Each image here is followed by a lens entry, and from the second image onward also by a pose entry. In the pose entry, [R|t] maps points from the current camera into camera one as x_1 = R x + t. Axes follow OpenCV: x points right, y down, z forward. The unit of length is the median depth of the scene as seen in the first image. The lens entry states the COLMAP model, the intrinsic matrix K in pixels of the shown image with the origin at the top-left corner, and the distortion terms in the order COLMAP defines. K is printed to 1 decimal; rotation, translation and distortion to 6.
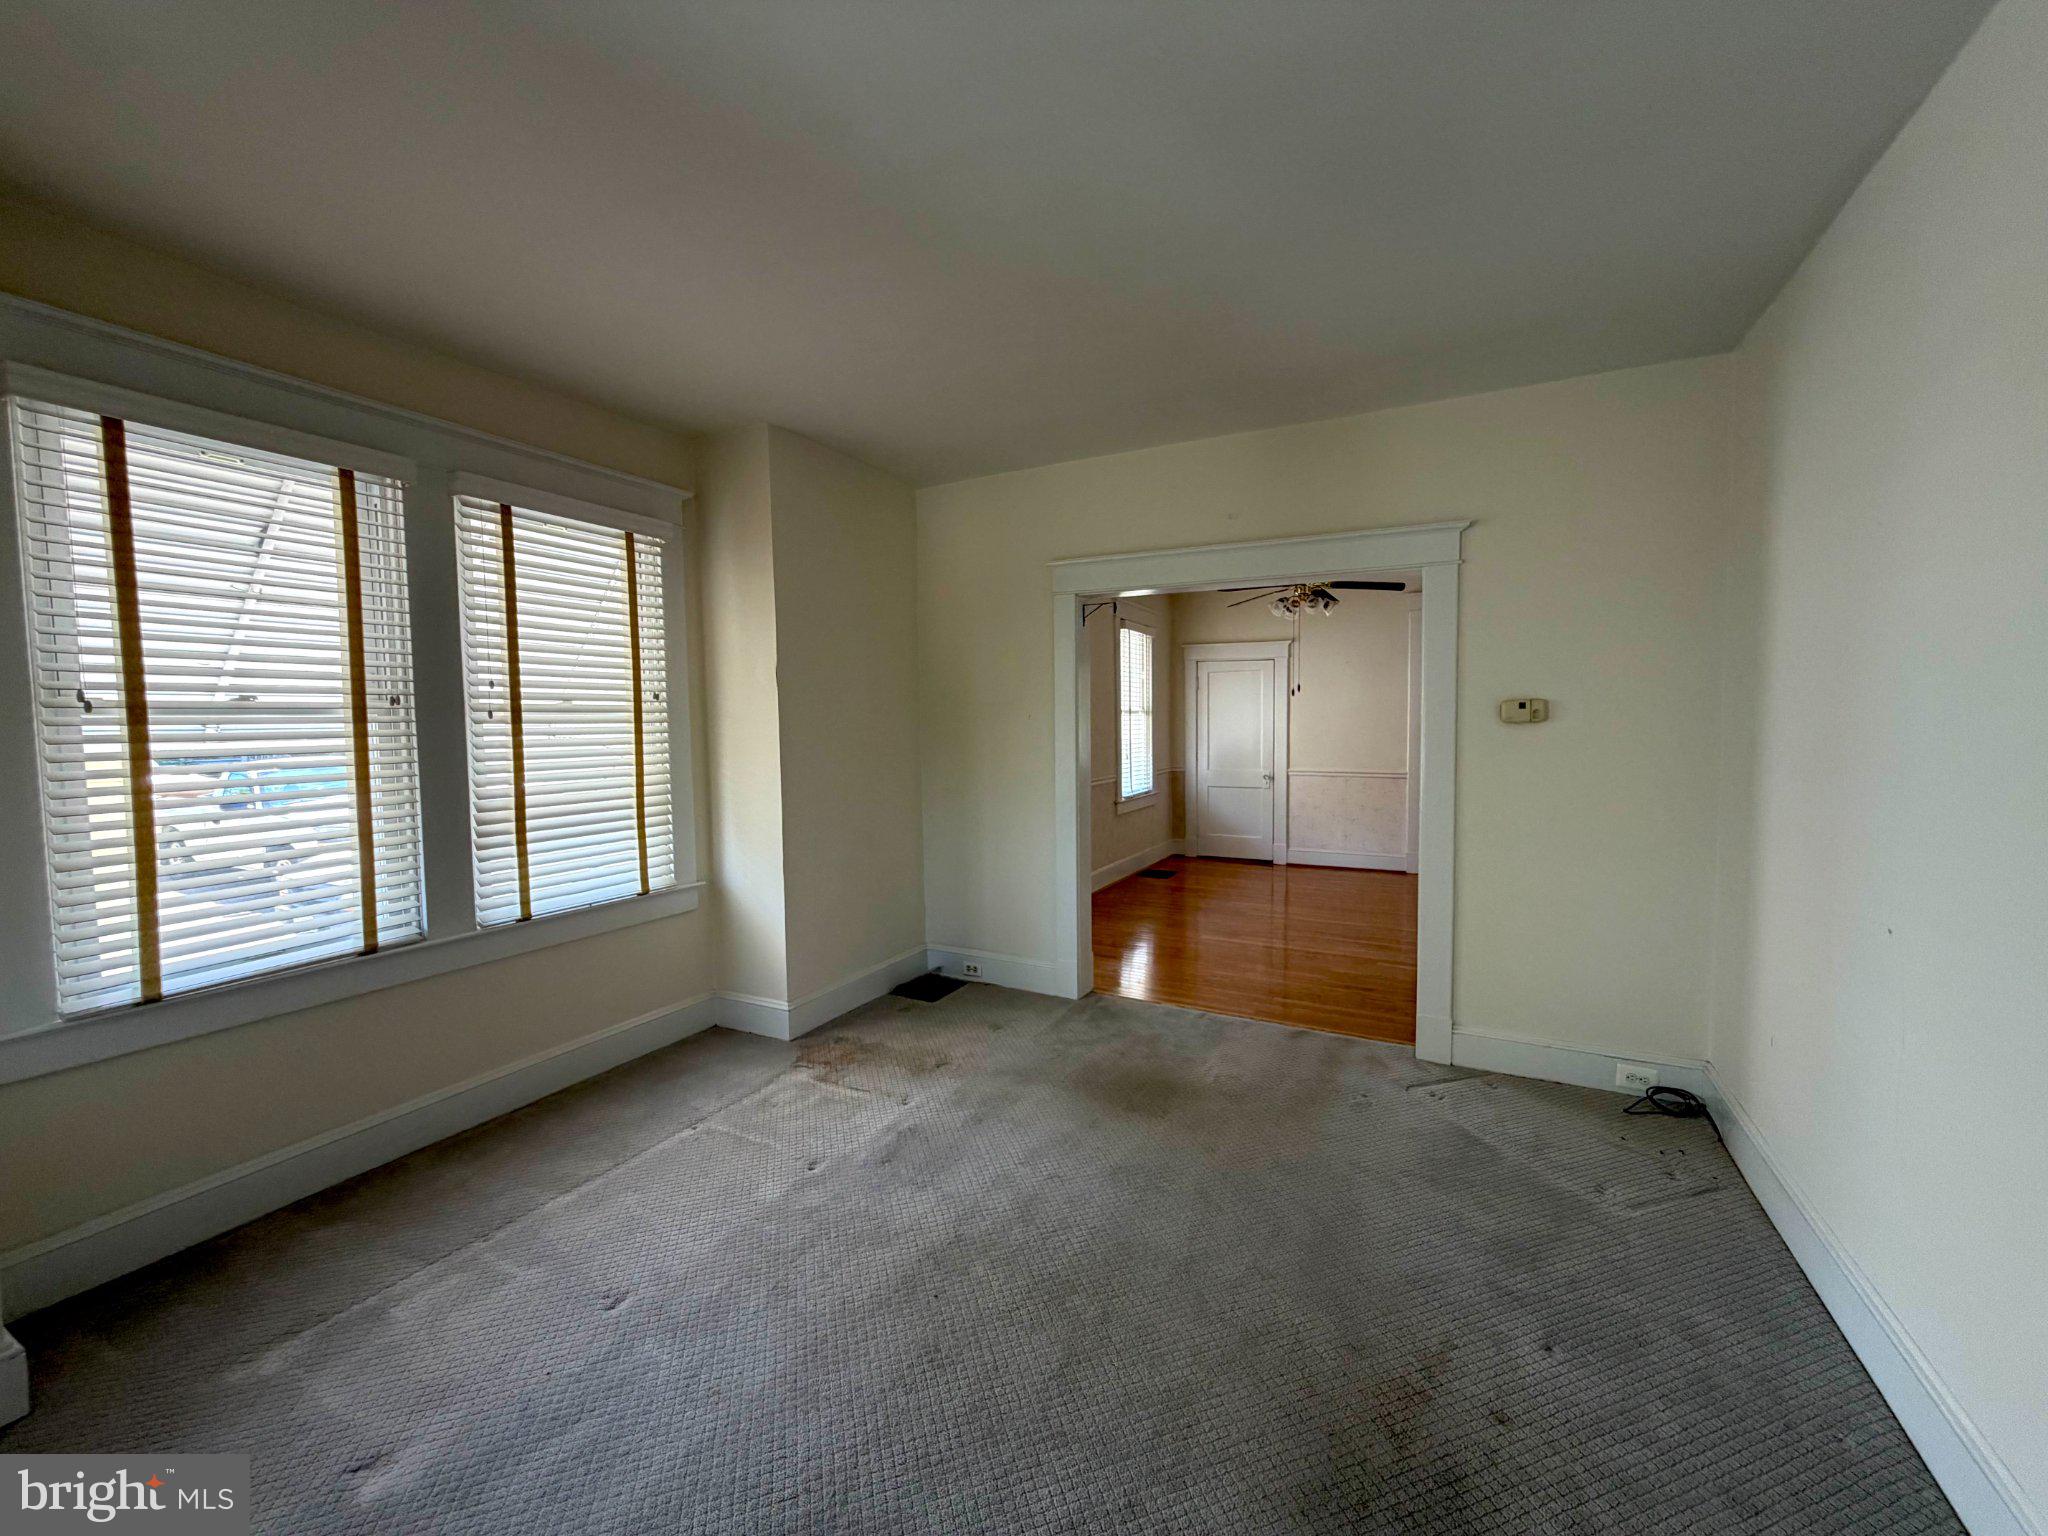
lens RADIAL K [[810.8, 0, 1003.2], [0, 810.8, 770.2], [0, 0, 1]] dist [0.002037, 0.000227]
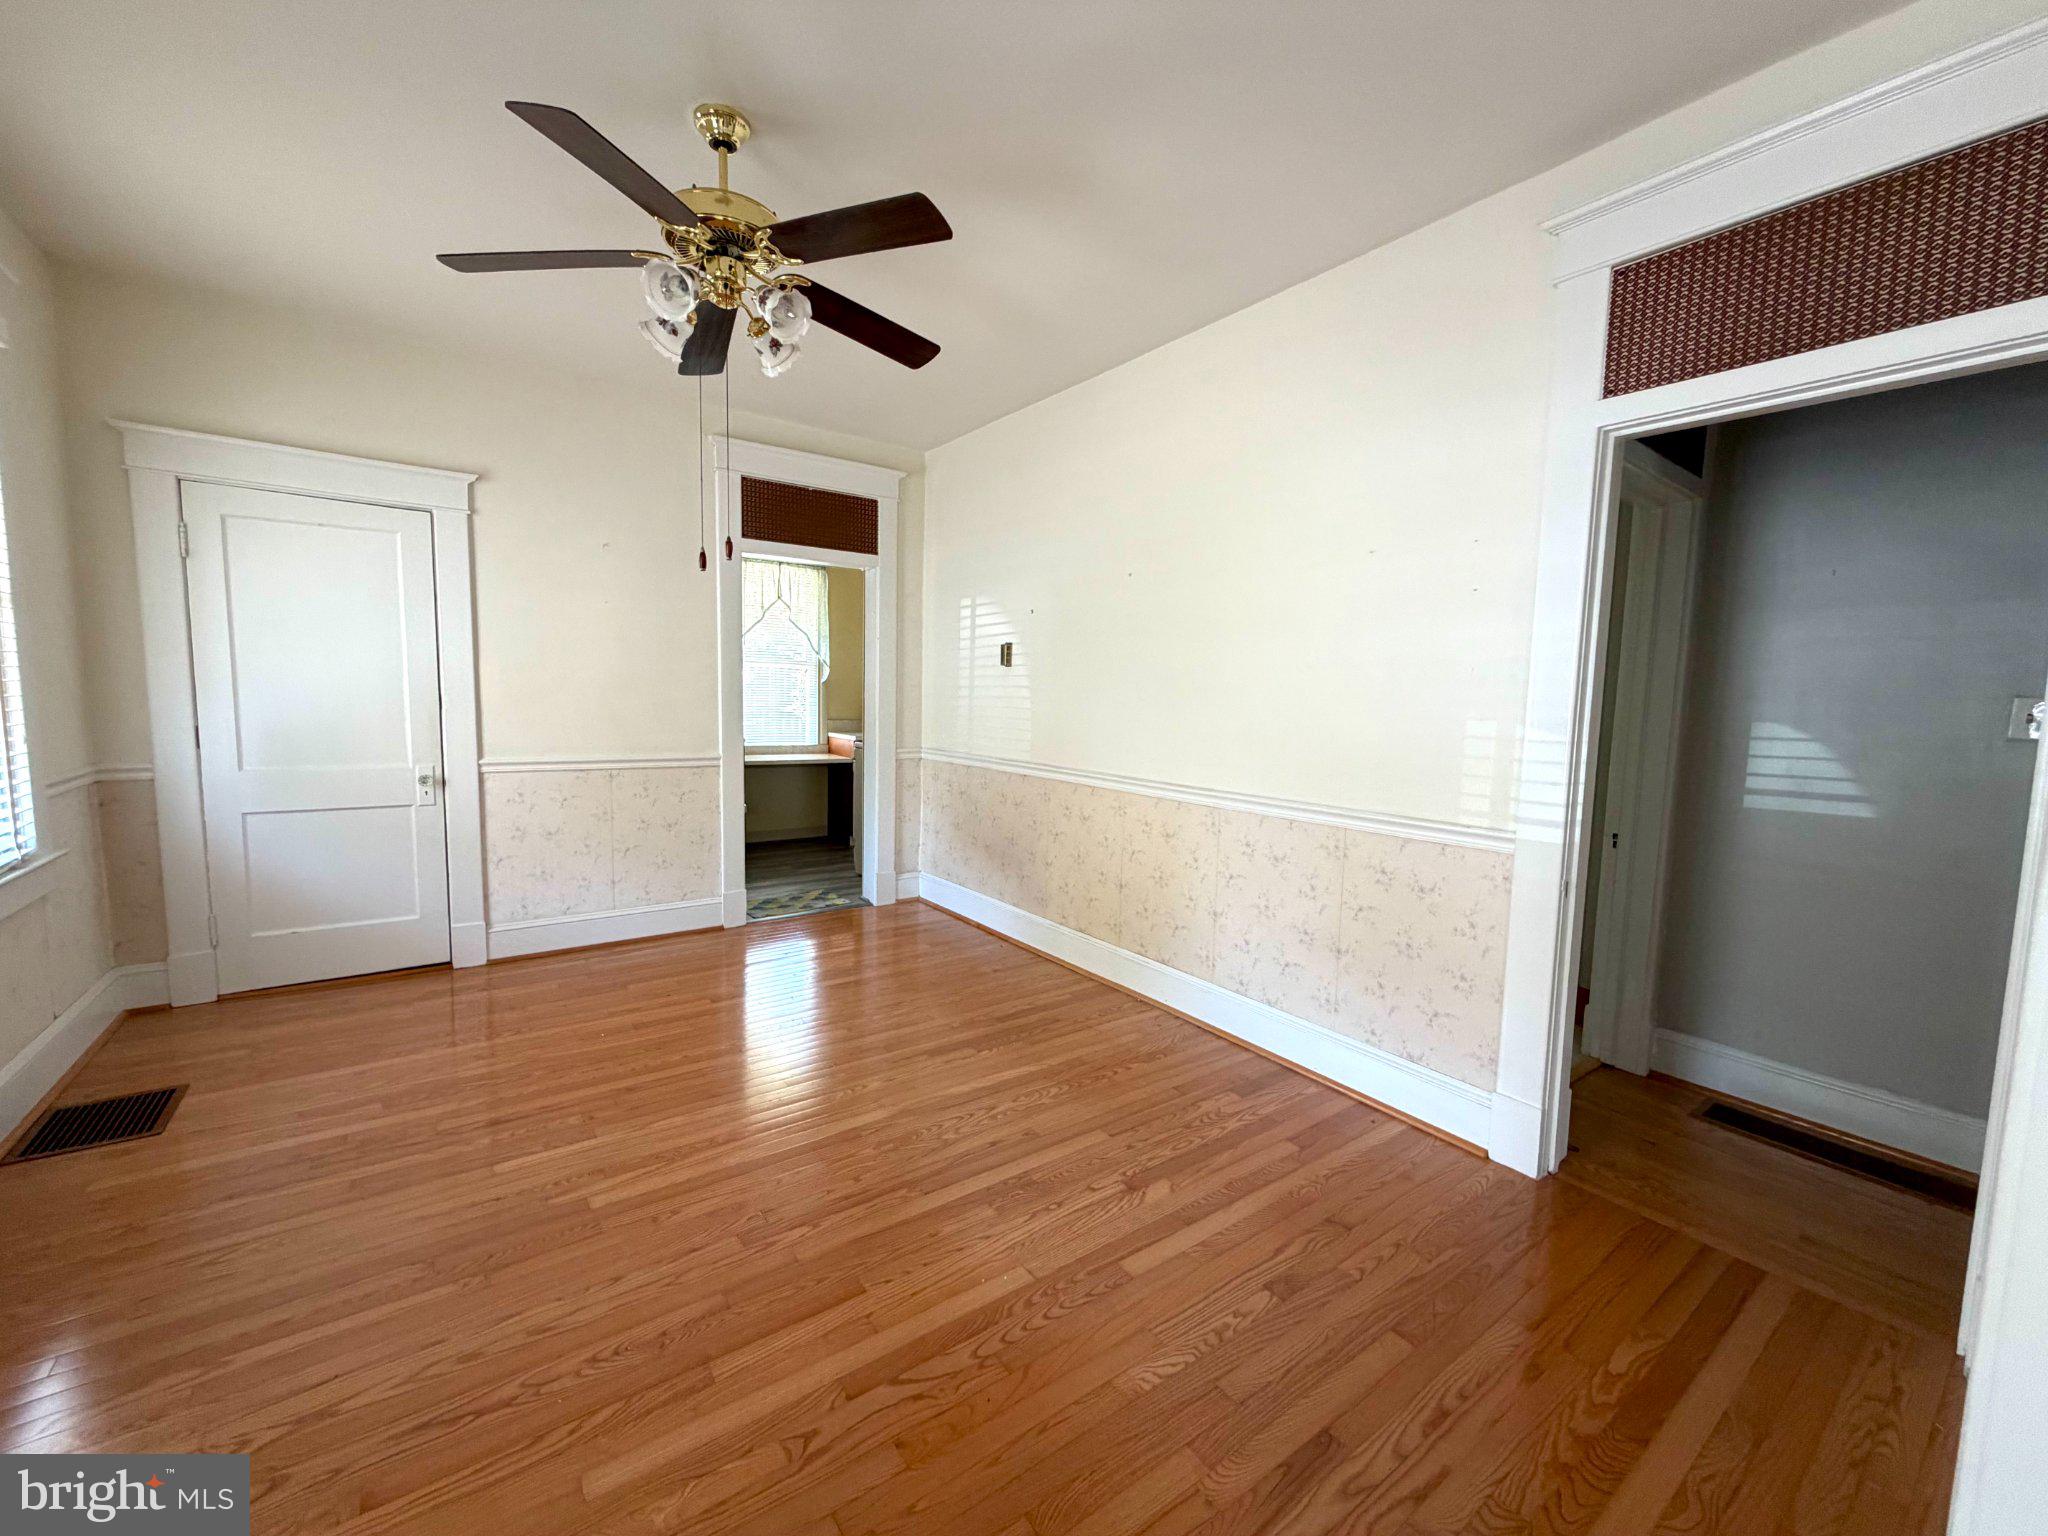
lens RADIAL K [[810.8, 0, 1024.0], [0, 810.8, 765.8], [0, 0, 1]] dist [0.002037, 0.000227]
pose [[0.442461, -0.060556, 0.894741, 0.191917], [0.027605, 0.998164, 0.053904, -0.036835], [-0.896363, 0.000849, 0.443321, 1.327936]]
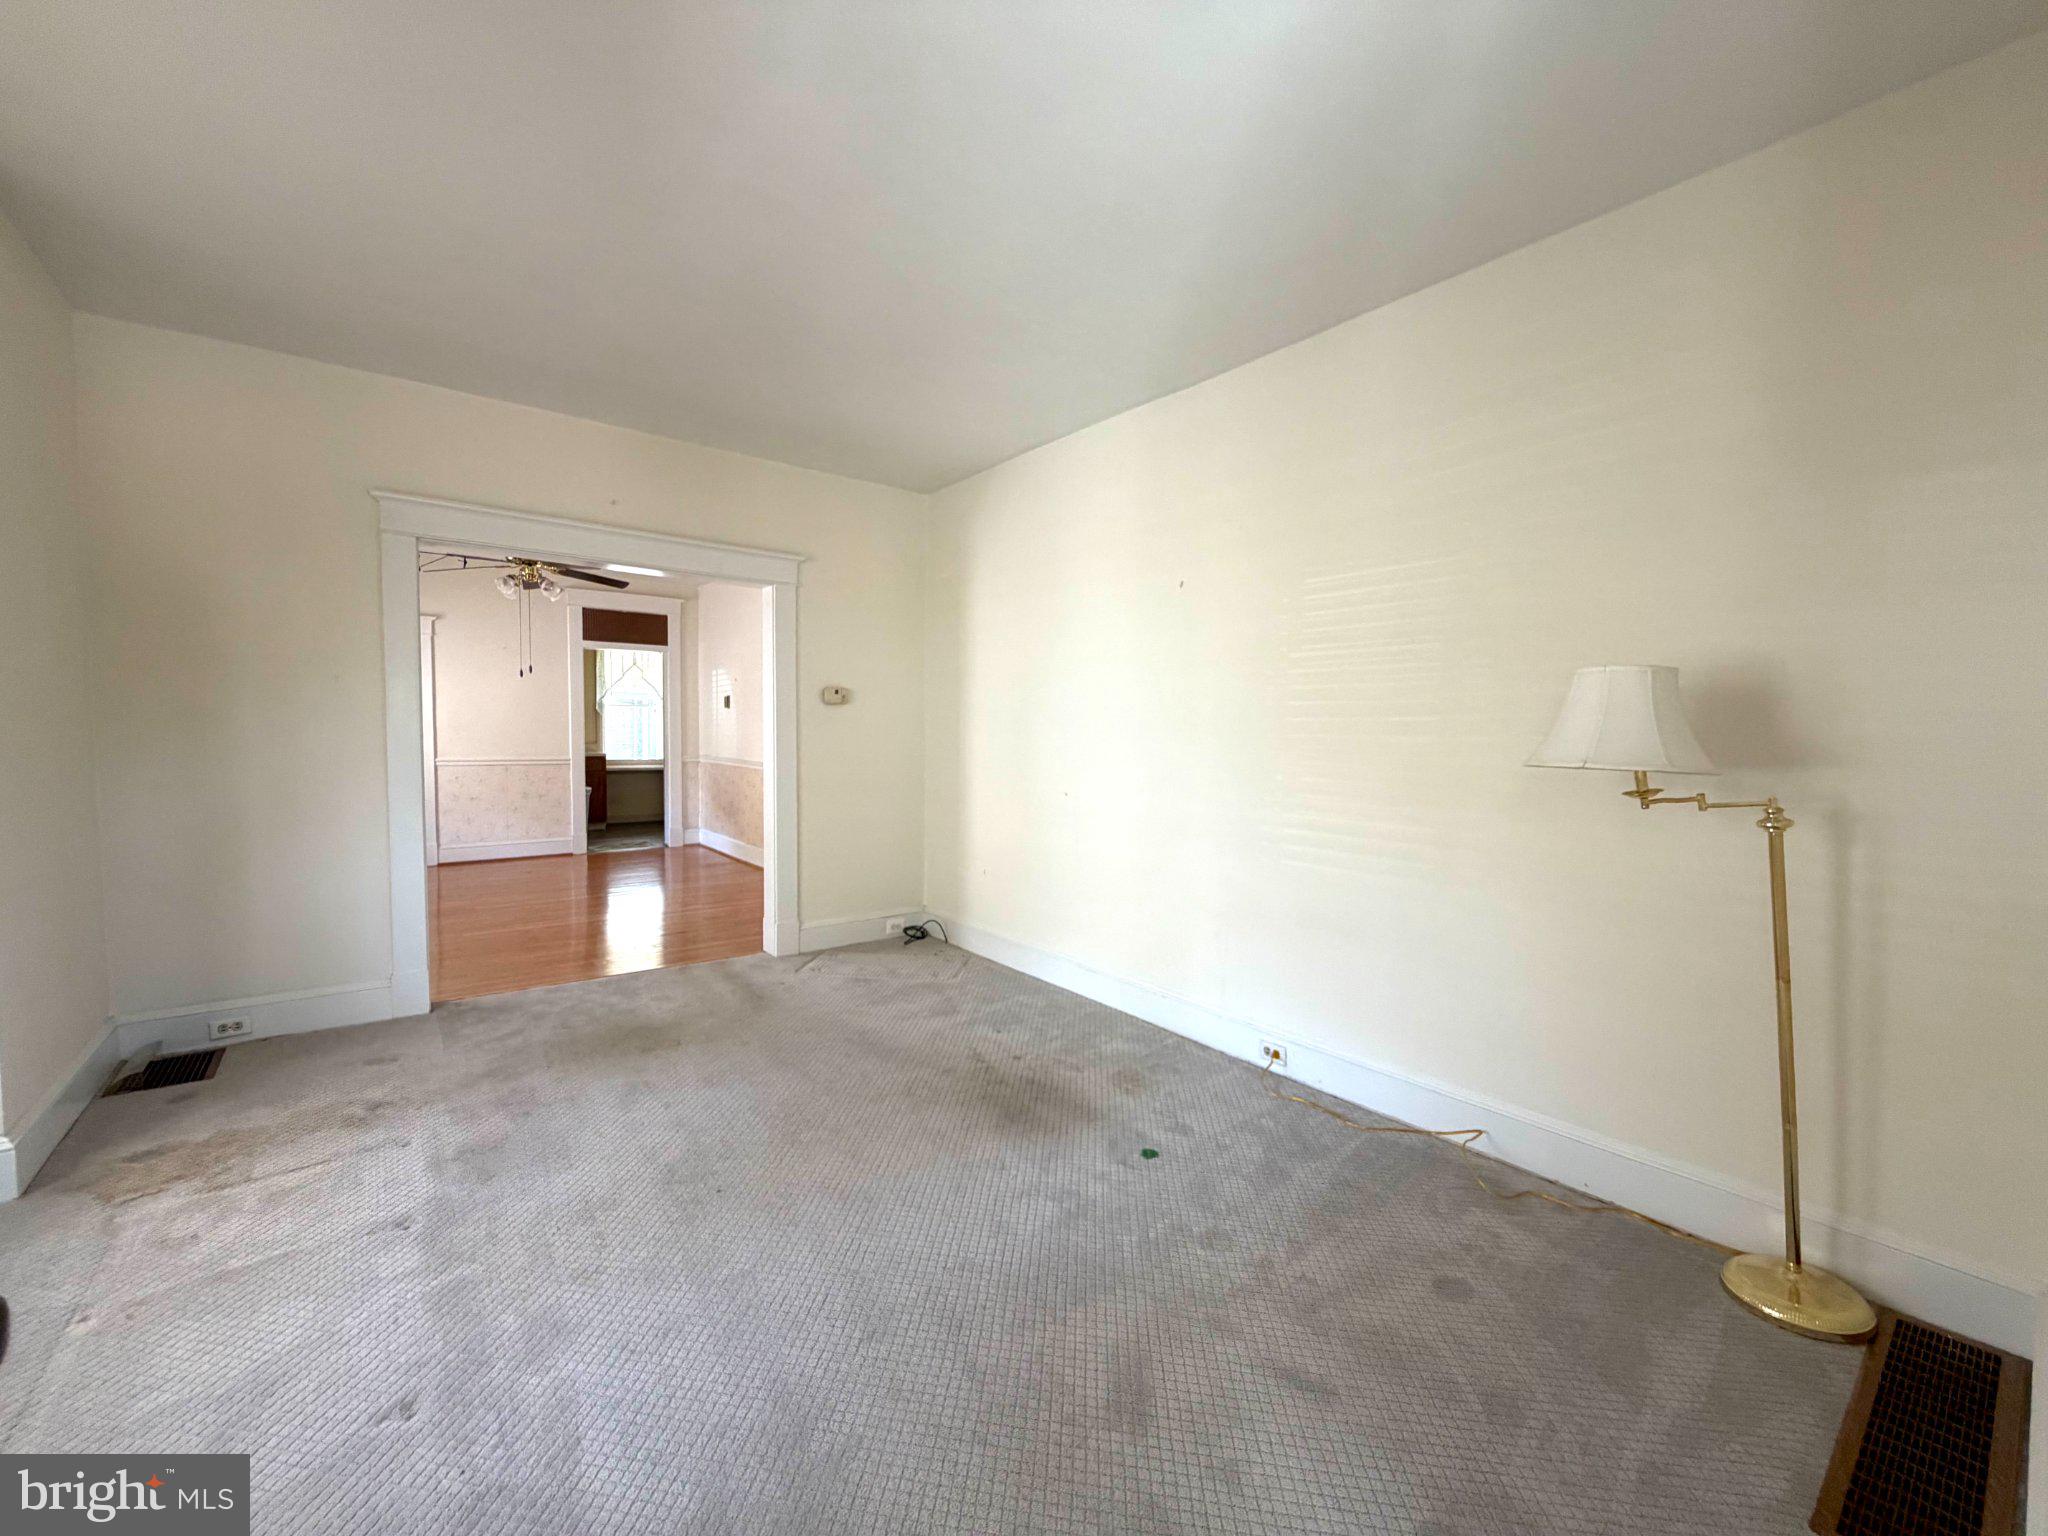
lens RADIAL K [[810.8, 0, 1019.8], [0, 810.8, 766.0], [0, 0, 1]] dist [0.002037, 0.000227]
pose [[0.414589, -0.030295, 0.909504, -0.515231], [0.036084, 0.999207, 0.016834, 0.037413], [-0.909293, 0.025840, 0.415354, 0.087480]]
